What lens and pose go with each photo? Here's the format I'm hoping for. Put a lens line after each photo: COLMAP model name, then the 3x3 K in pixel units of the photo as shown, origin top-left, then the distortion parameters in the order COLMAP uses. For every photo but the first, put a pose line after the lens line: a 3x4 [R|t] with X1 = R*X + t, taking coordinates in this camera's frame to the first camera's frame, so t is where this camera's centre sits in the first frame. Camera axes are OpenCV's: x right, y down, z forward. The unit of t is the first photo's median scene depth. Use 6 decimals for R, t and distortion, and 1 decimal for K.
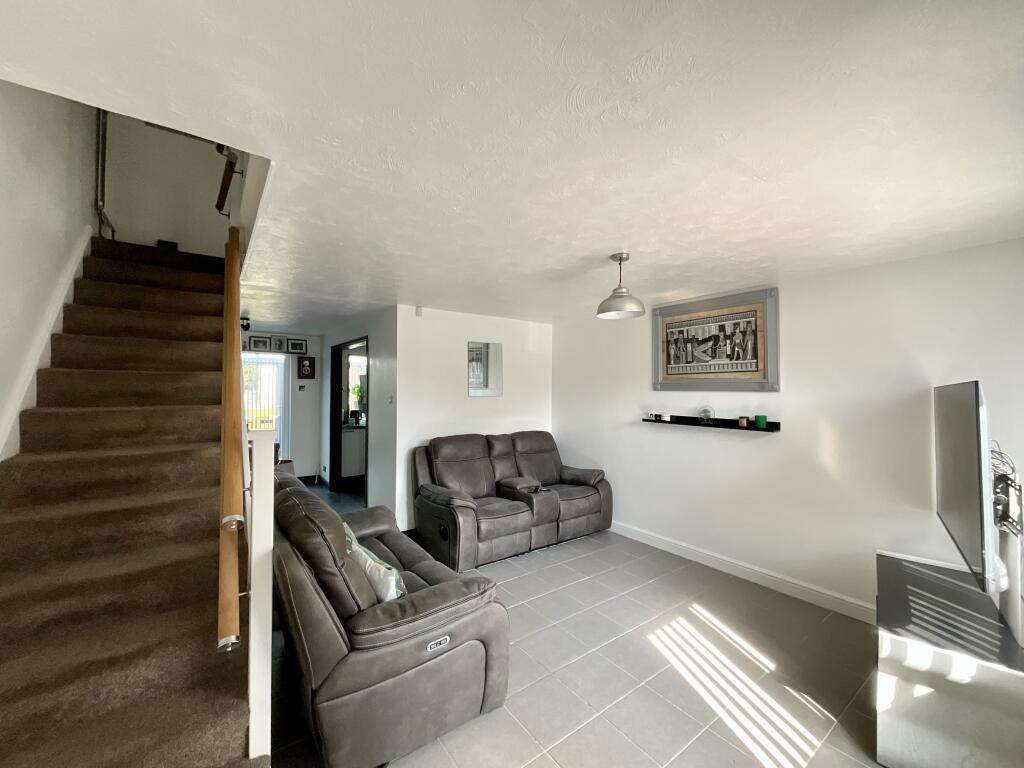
lens RADIAL K [[415.0, 0, 512.4], [0, 415.0, 384.7], [0, 0, 1]] dist [-0.001253, 0.000223]
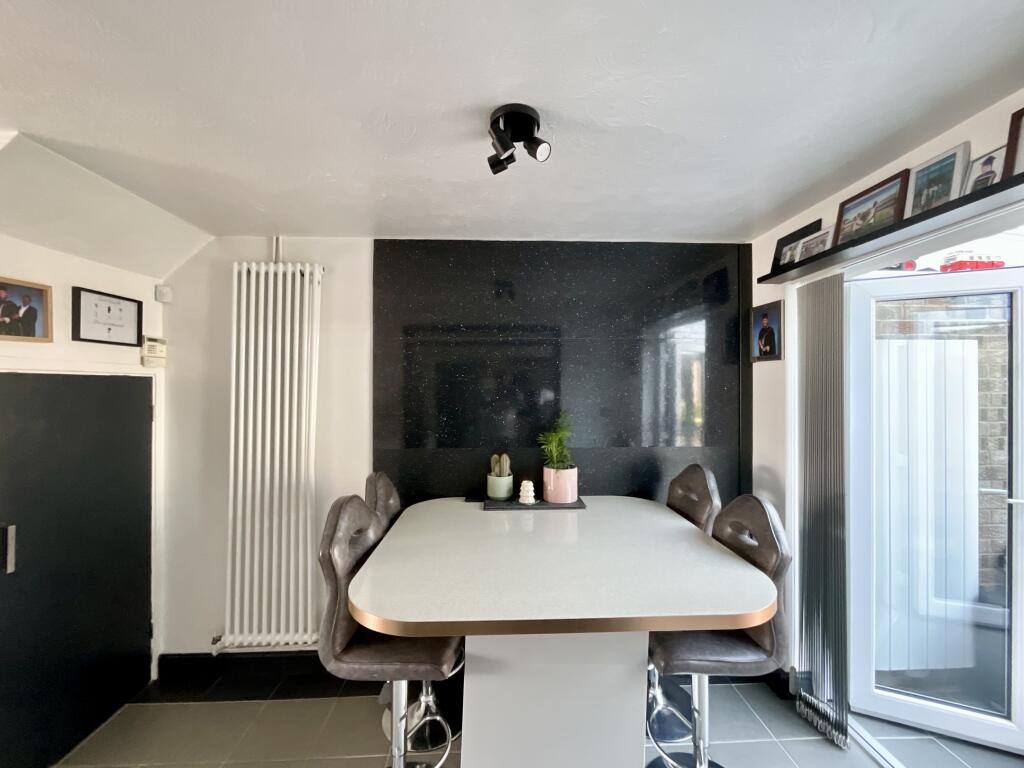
lens RADIAL K [[415.0, 0, 511.9], [0, 415.0, 385.1], [0, 0, 1]] dist [-0.001253, 0.000223]
pose [[-0.574076, -0.002305, -0.818799, -0.344181], [0.006084, 0.999956, -0.007081, 0.001027], [0.818779, -0.009047, -0.574037, 0.879505]]
